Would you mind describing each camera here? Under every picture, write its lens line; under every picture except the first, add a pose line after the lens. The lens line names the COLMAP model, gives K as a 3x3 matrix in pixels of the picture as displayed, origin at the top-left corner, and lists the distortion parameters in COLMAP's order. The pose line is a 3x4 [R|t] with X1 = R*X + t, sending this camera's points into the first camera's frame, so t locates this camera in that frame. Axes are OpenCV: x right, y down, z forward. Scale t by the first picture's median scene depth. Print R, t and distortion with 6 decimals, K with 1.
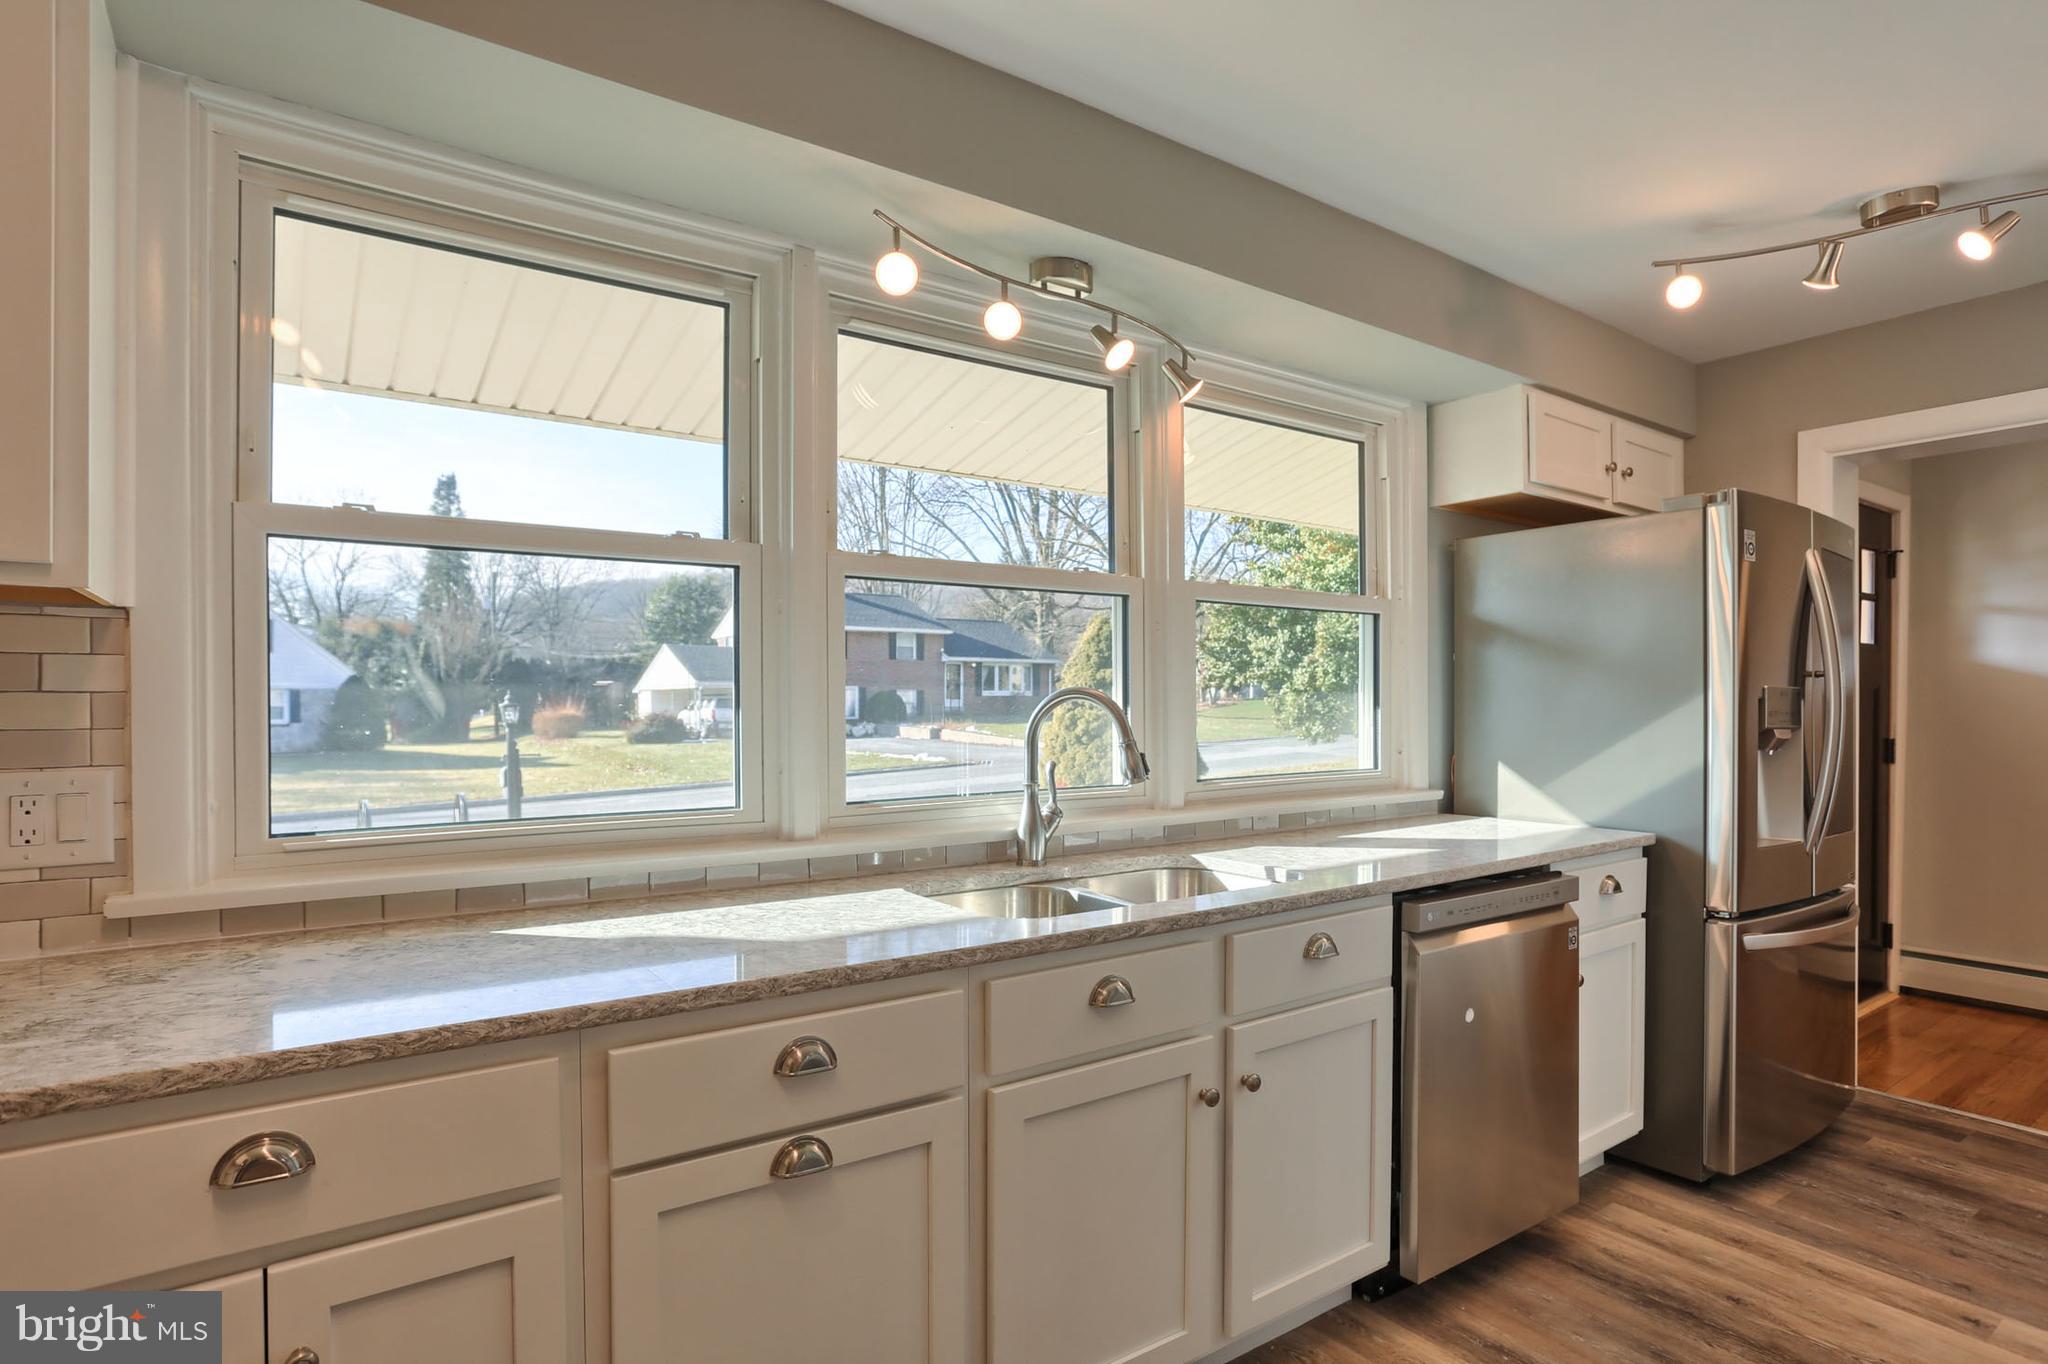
lens RADIAL K [[1051.6, 0, 1034.2], [0, 1051.6, 707.5], [0, 0, 1]] dist [-0.043971, 0.018891]
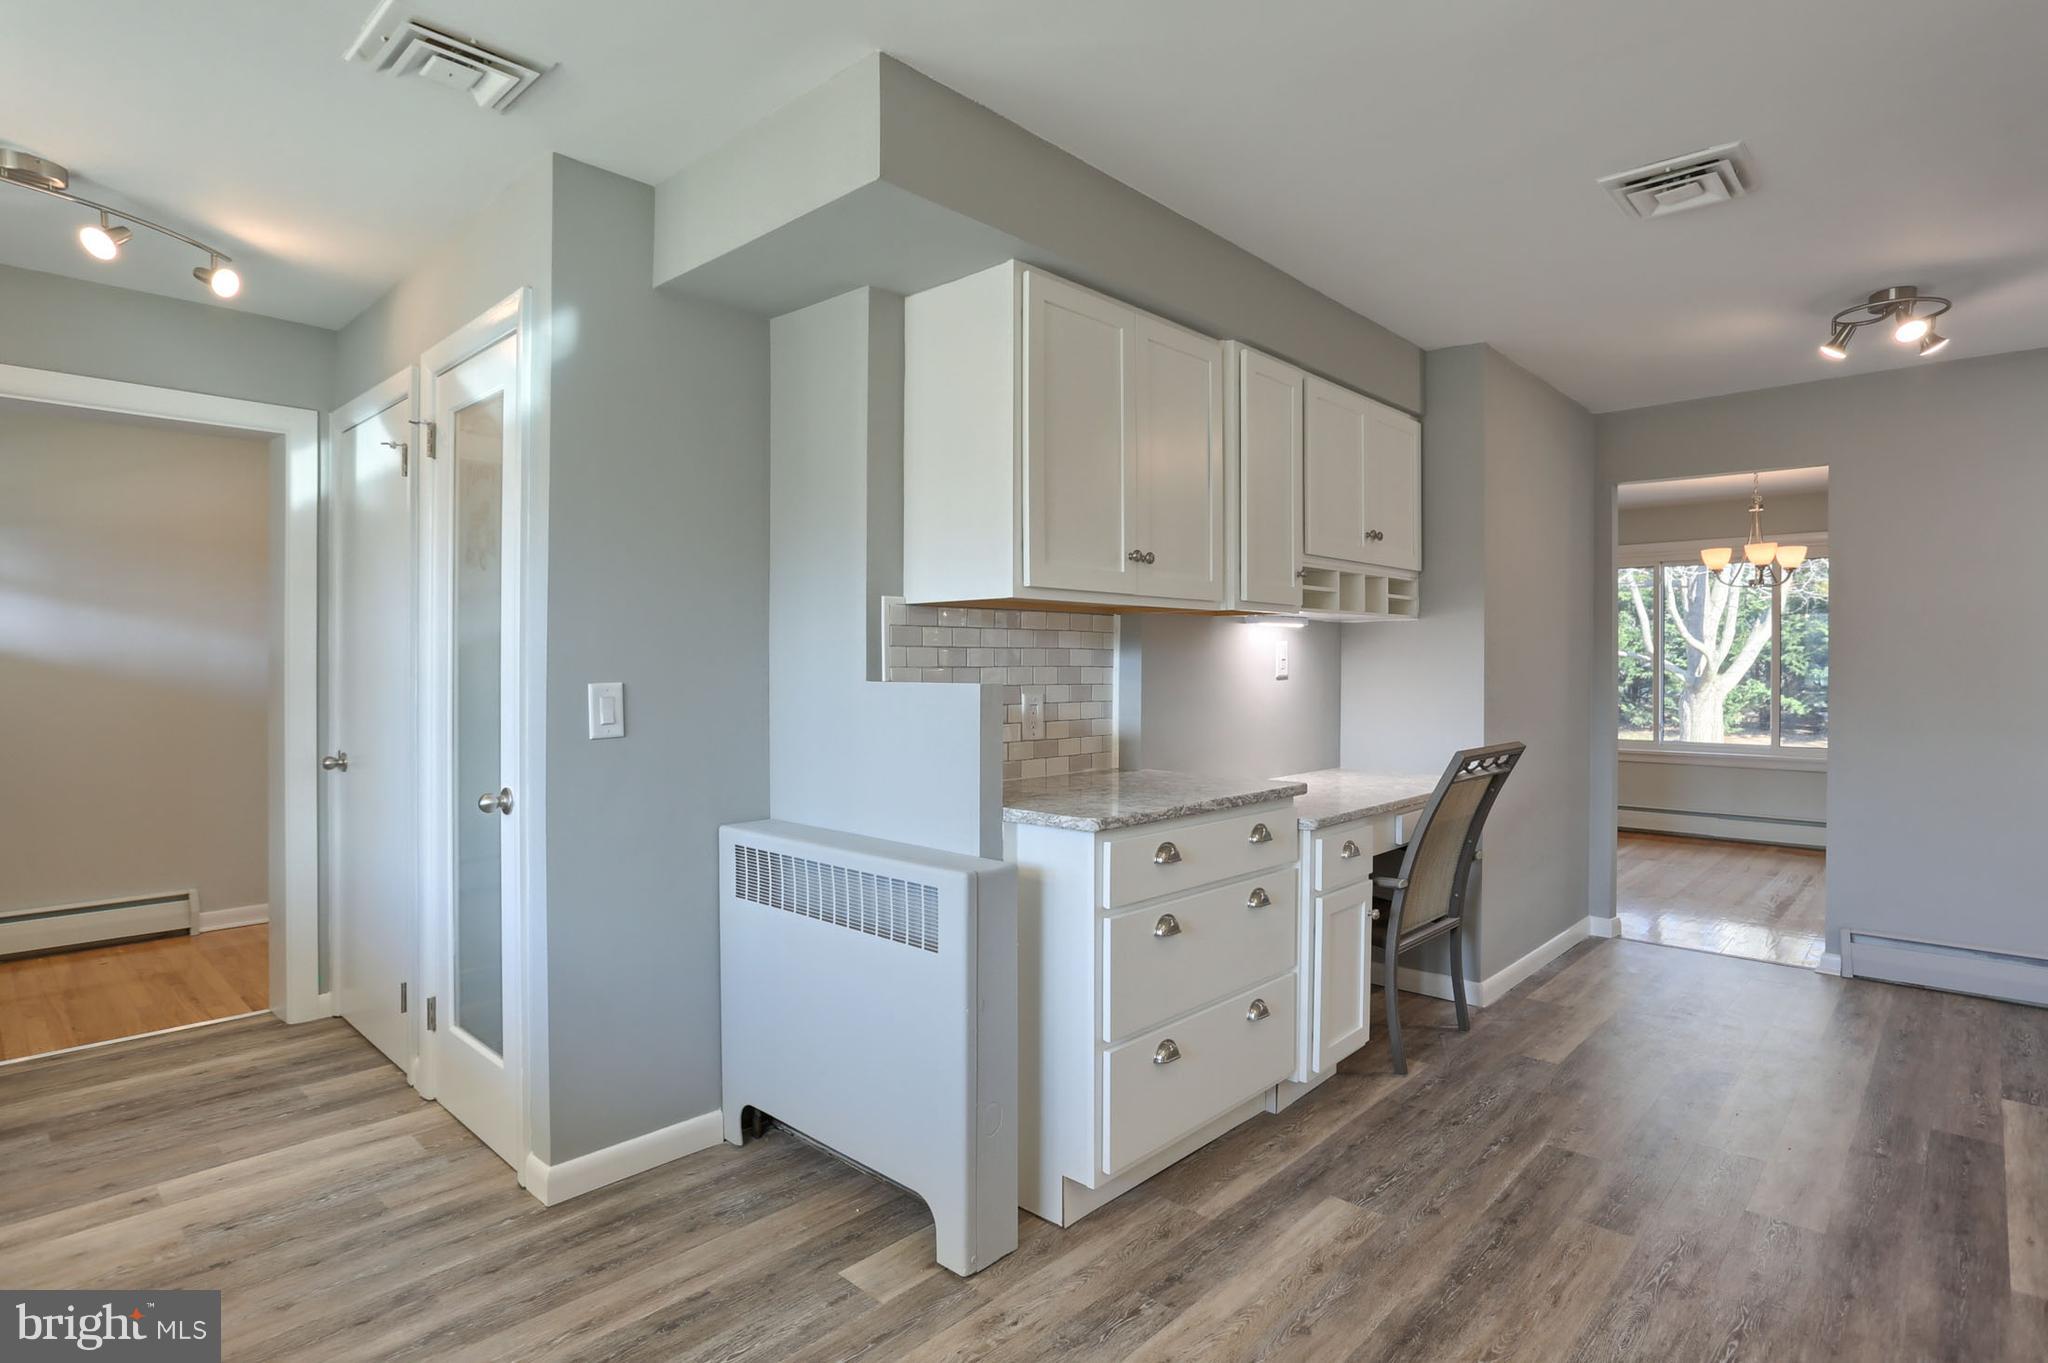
lens RADIAL K [[1051.6, 0, 1022.6], [0, 1051.6, 672.4], [0, 0, 1]] dist [-0.043971, 0.018891]
pose [[-0.192182, -0.009780, 0.981311, -0.344589], [0.000956, 0.999948, 0.010153, 0.000421], [-0.981359, 0.002889, -0.192163, 0.228825]]
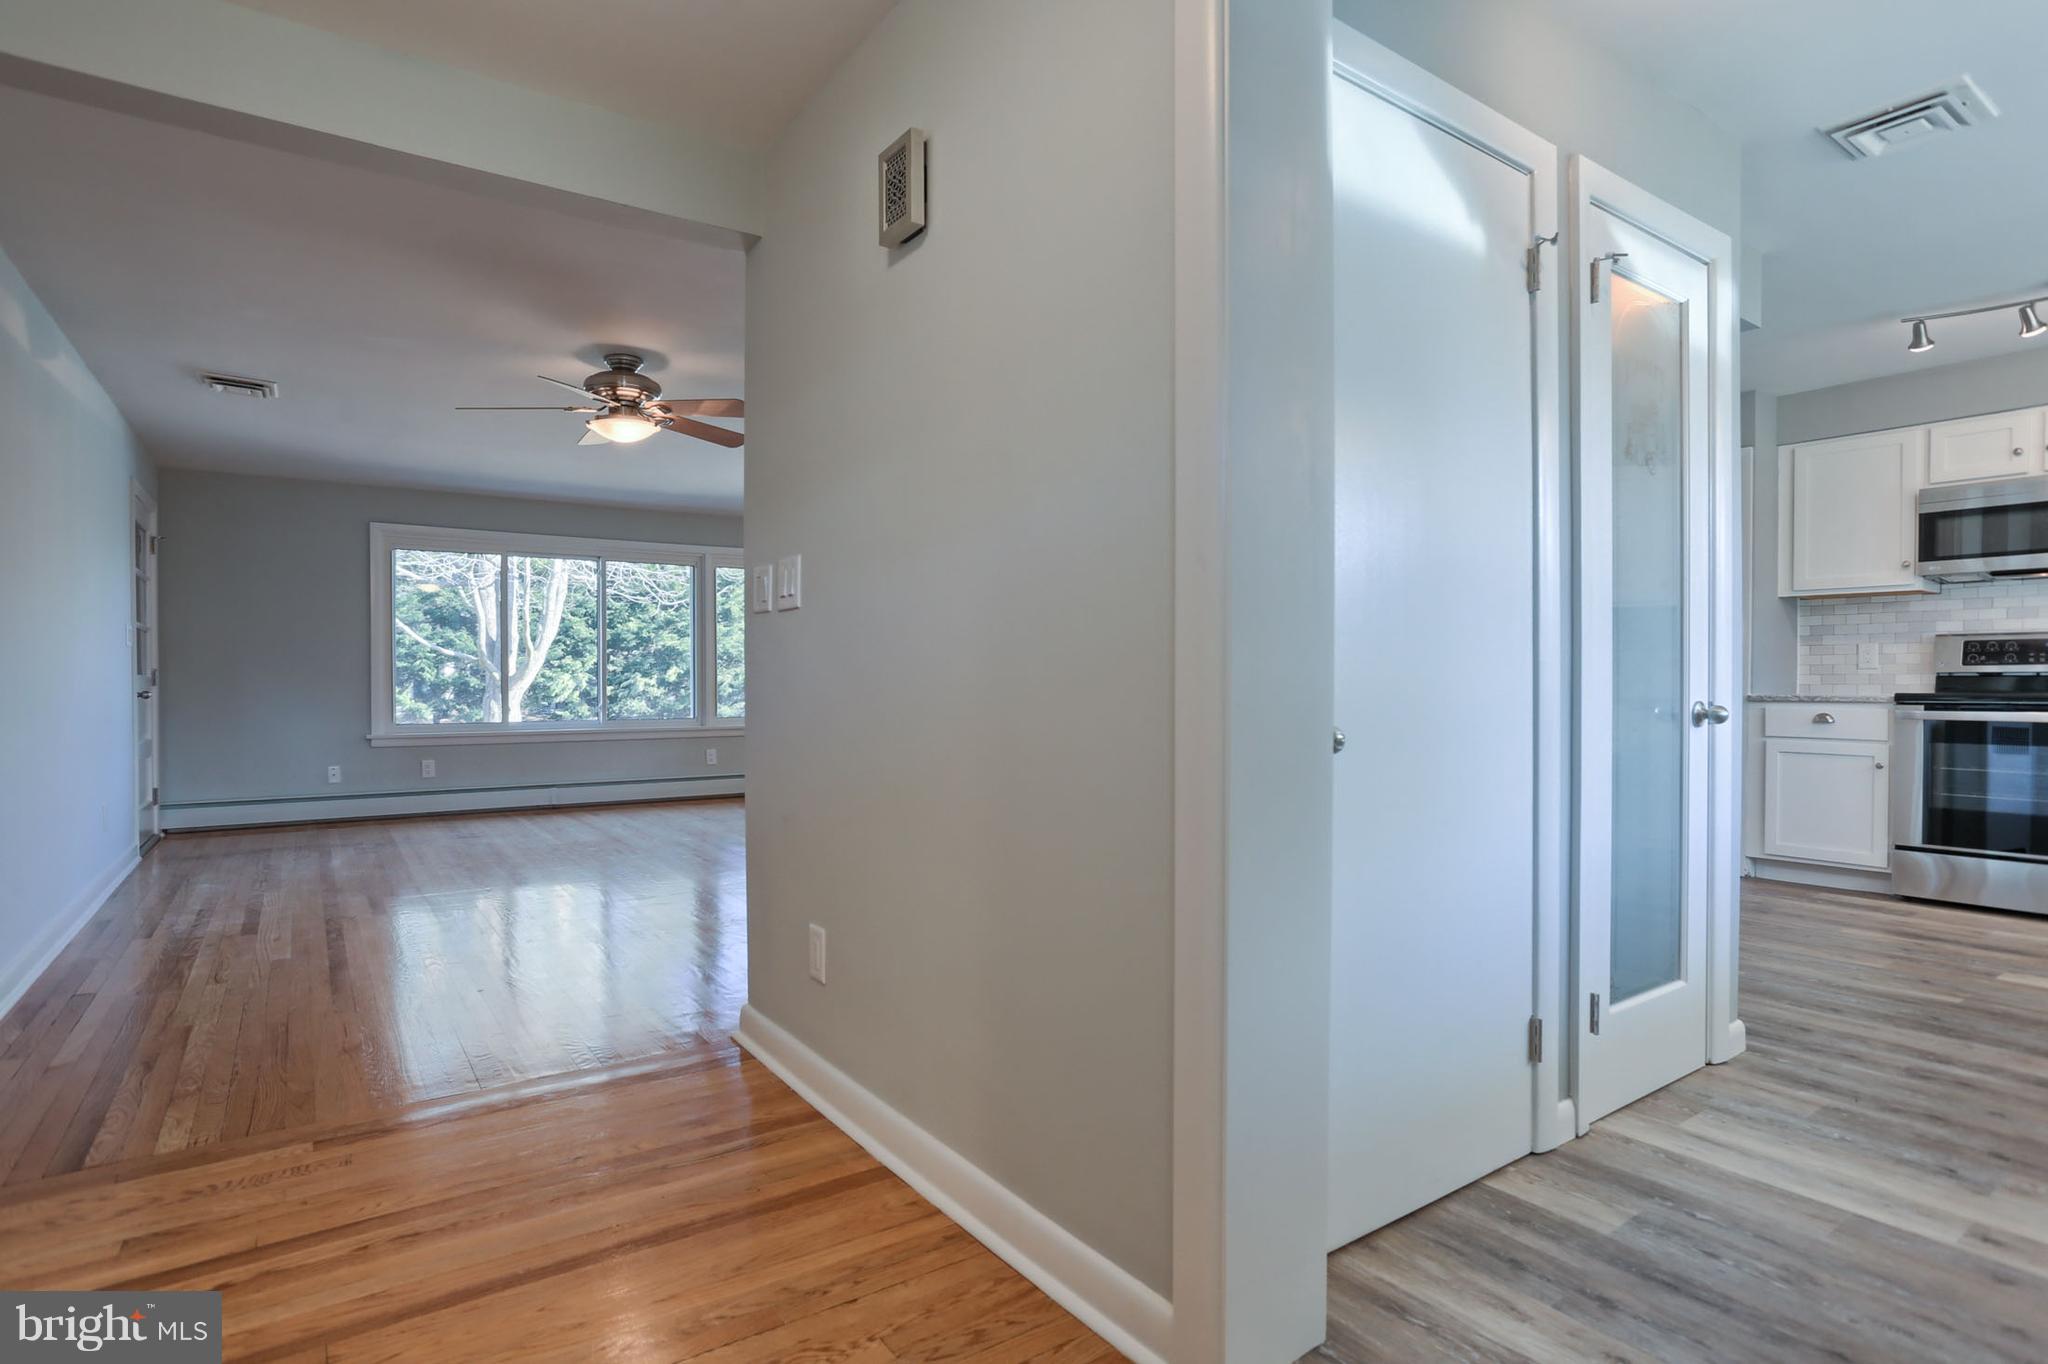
lens RADIAL K [[1051.6, 0, 1023.8], [0, 1051.6, 692.2], [0, 0, 1]] dist [-0.043971, 0.018891]
pose [[-0.999840, 0.010124, 0.014716, 1.544854], [0.010314, 0.999864, 0.012880, 0.098662], [-0.014584, 0.013030, -0.999809, 1.685751]]
